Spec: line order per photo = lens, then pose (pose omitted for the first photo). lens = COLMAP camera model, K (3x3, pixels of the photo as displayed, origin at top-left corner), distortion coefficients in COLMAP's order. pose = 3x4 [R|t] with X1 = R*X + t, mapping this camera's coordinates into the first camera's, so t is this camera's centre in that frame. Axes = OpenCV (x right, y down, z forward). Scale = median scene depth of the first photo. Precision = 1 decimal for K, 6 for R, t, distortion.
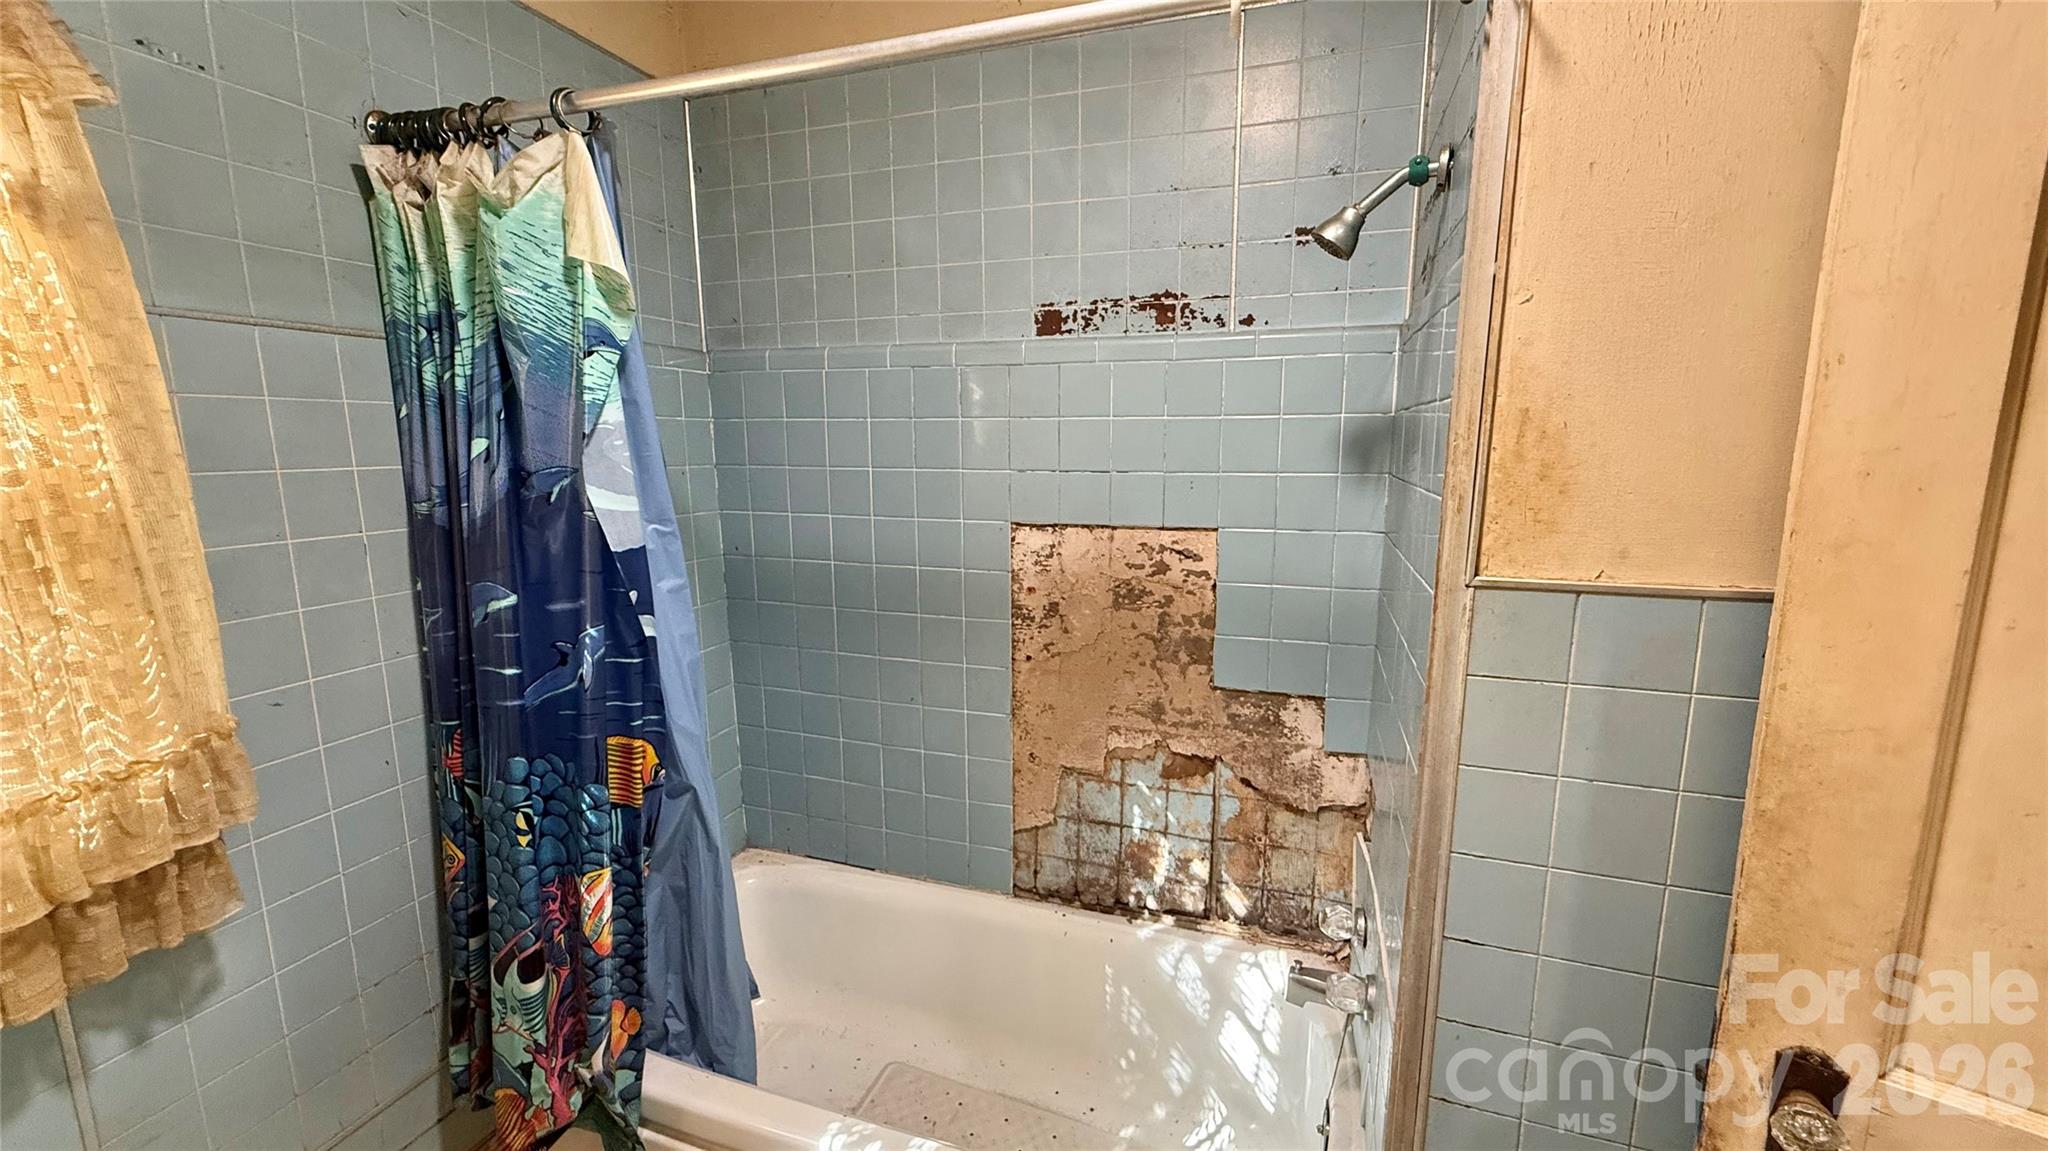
lens RADIAL K [[817.8, 0, 1024.0], [0, 817.8, 575.5], [0, 0, 1]] dist [0.000020, -0.000441]
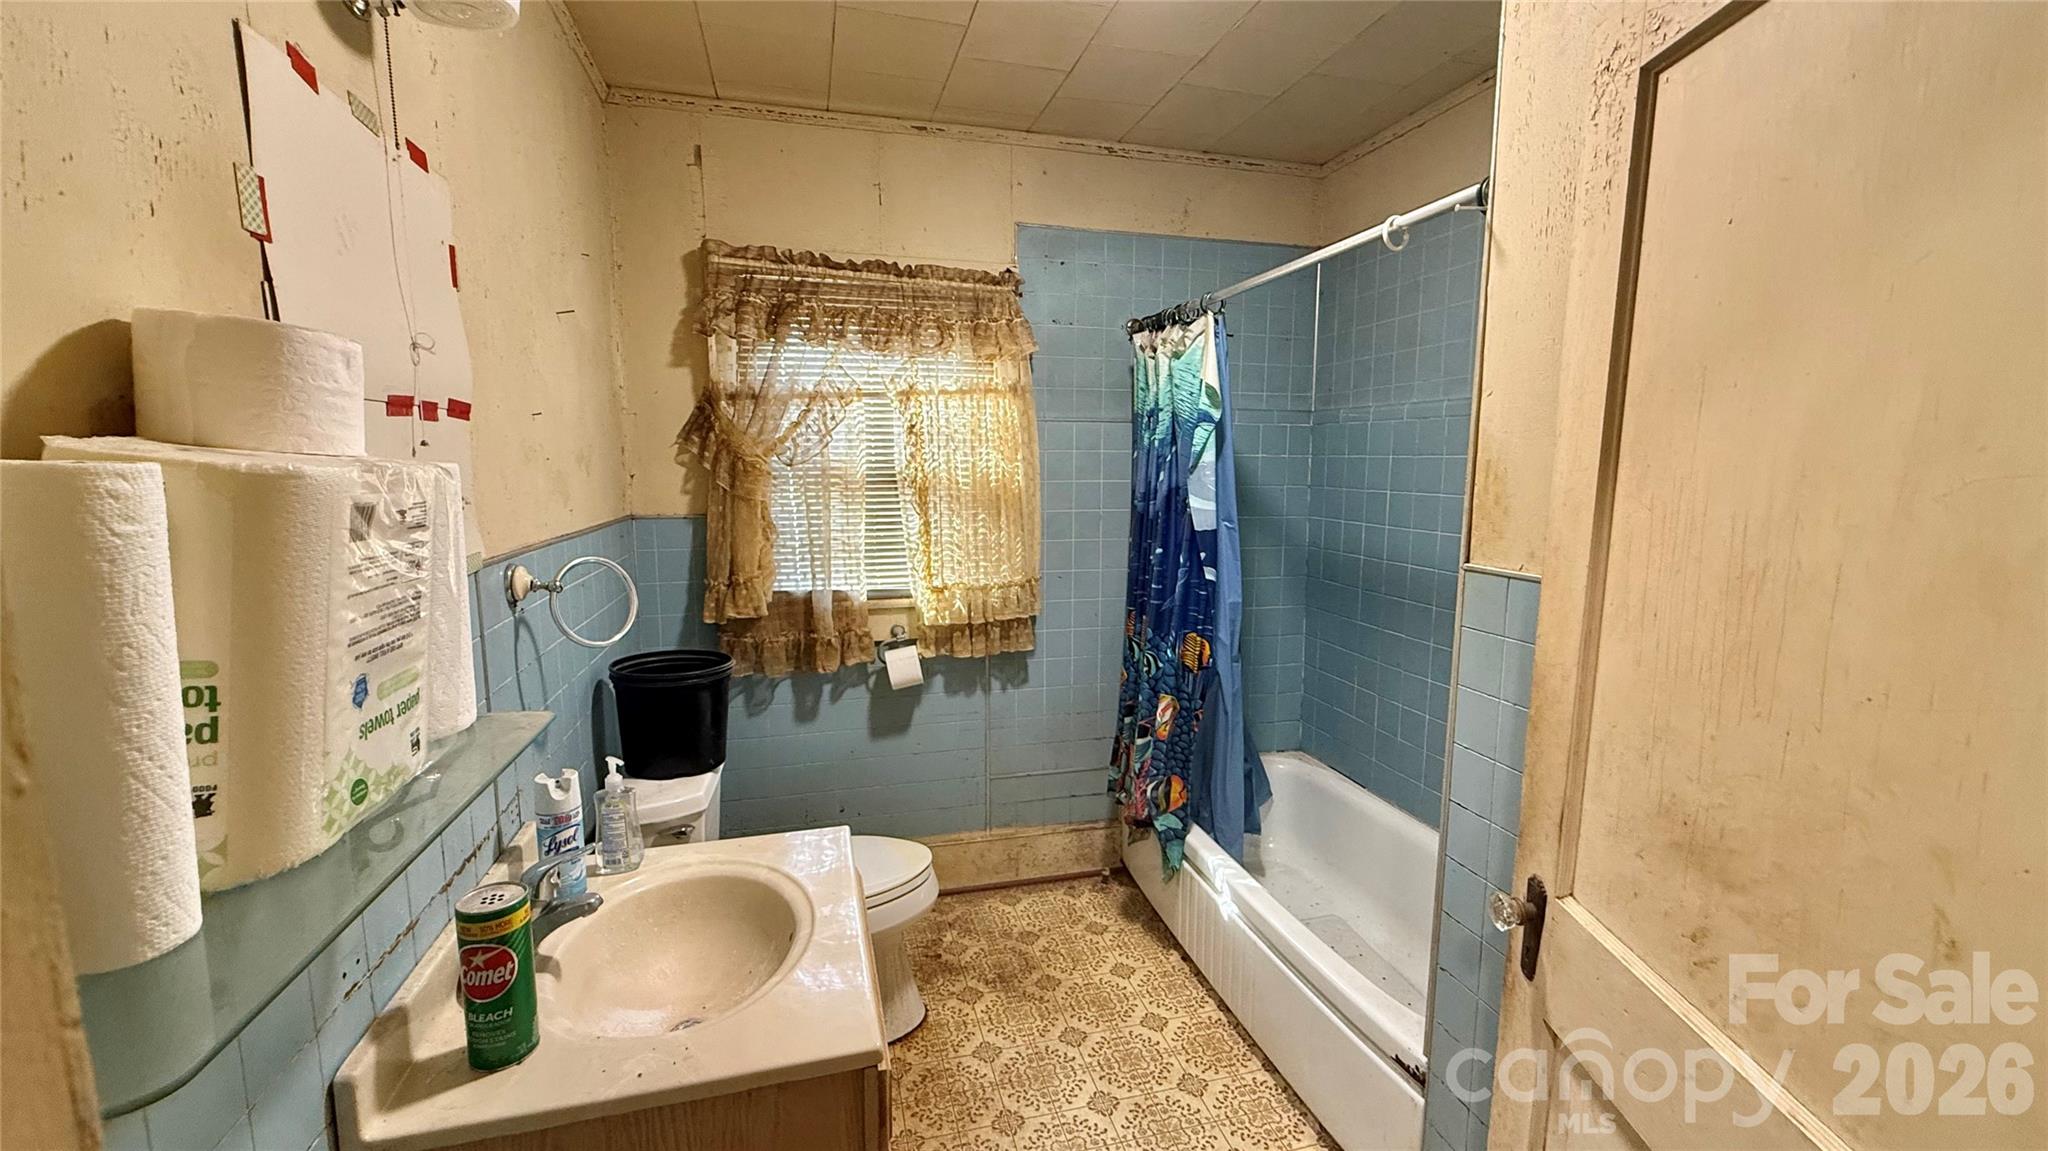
lens RADIAL K [[817.8, 0, 1024.0], [0, 817.8, 575.5], [0, 0, 1]] dist [0.000020, -0.000441]
pose [[0.546637, 0.118722, -0.828911, 0.873618], [-0.148395, 0.987965, 0.043641, 0.050902], [0.824116, 0.099150, 0.557676, -0.375122]]
